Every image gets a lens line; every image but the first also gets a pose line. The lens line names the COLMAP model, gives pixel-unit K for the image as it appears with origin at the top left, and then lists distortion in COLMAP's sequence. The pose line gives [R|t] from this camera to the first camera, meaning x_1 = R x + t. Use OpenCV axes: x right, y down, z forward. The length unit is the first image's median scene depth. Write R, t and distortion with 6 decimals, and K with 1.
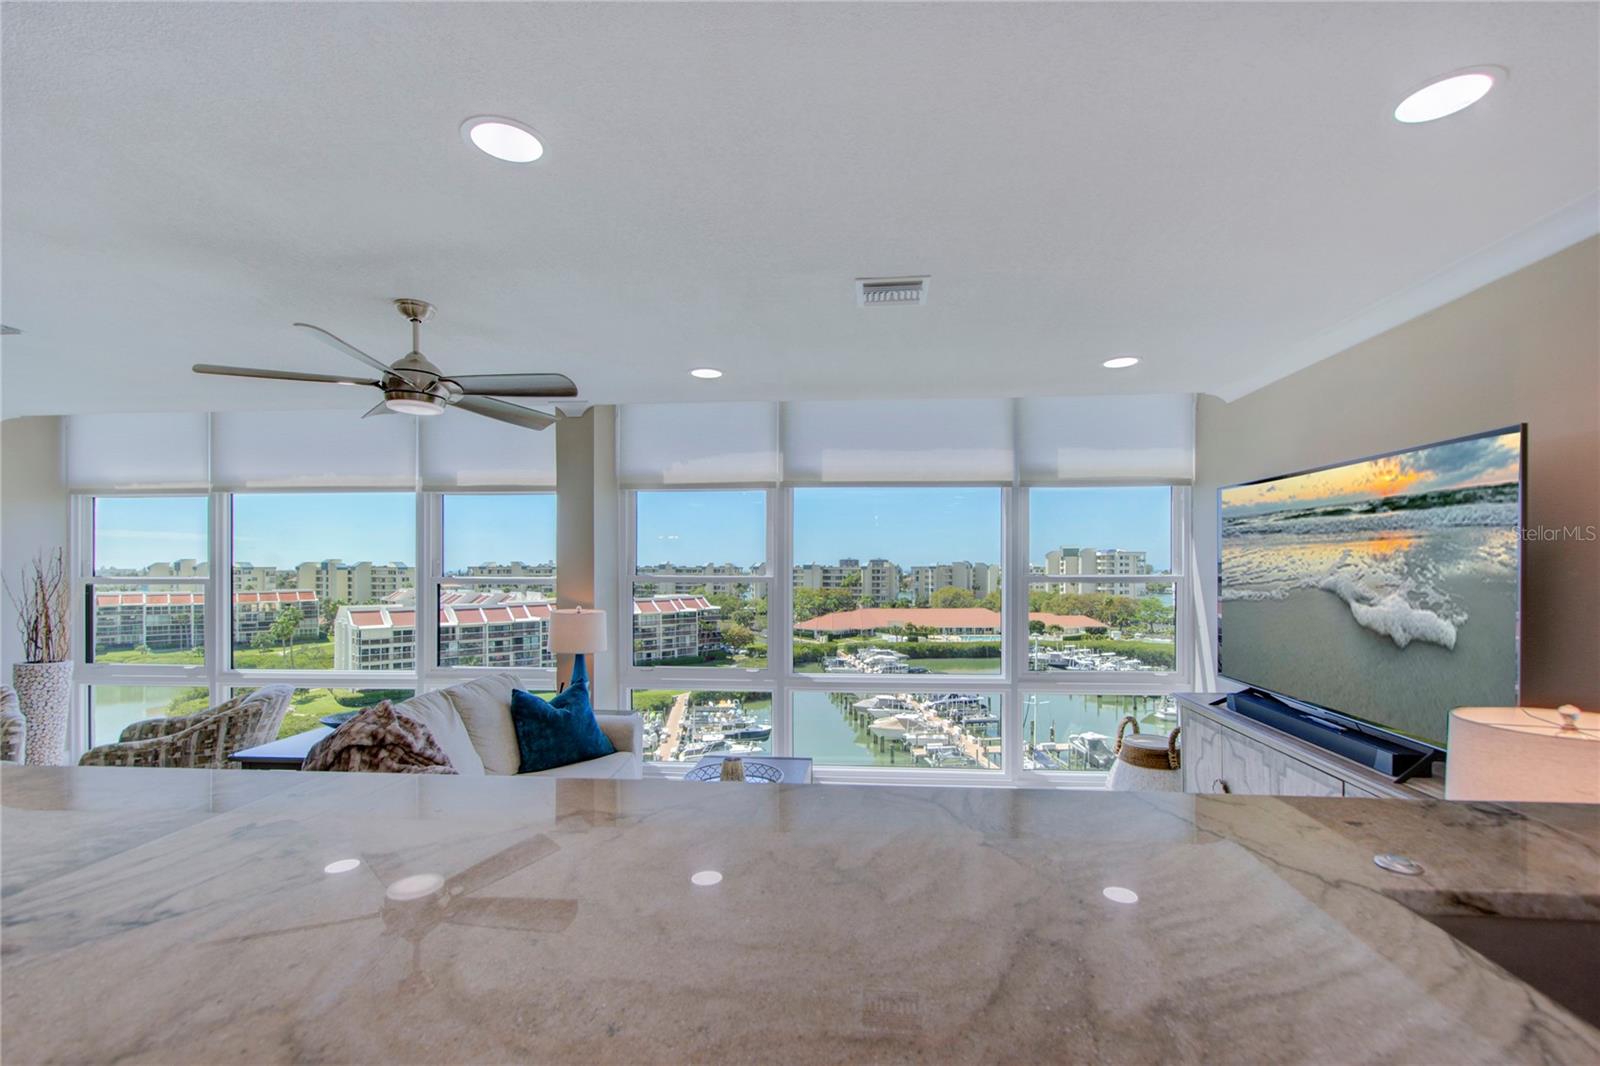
lens RADIAL K [[699.0, 0, 807.0], [0, 699.0, 565.3], [0, 0, 1]] dist [0.000920, -0.002295]
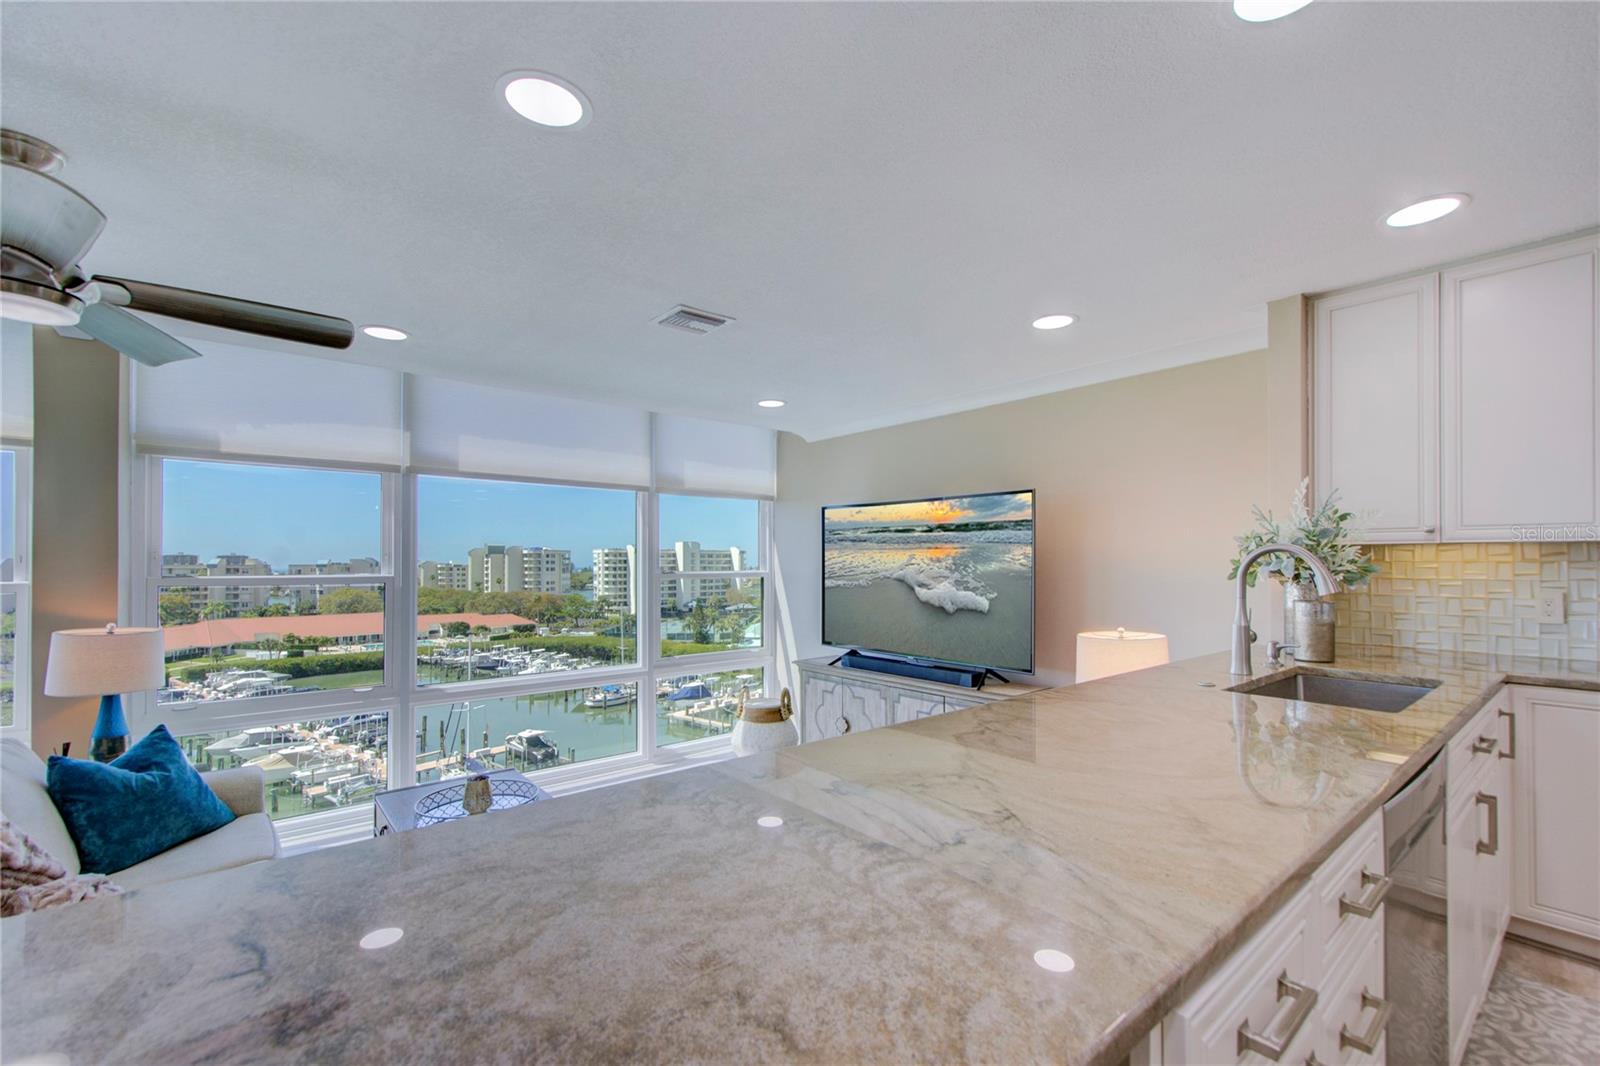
lens RADIAL K [[699.0, 0, 832.7], [0, 699.0, 569.6], [0, 0, 1]] dist [0.000920, -0.002295]
pose [[0.684211, -0.005564, 0.729263, -0.403421], [-0.002021, 0.999953, 0.009525, -0.002529], [-0.729282, -0.007991, 0.684167, 0.048997]]
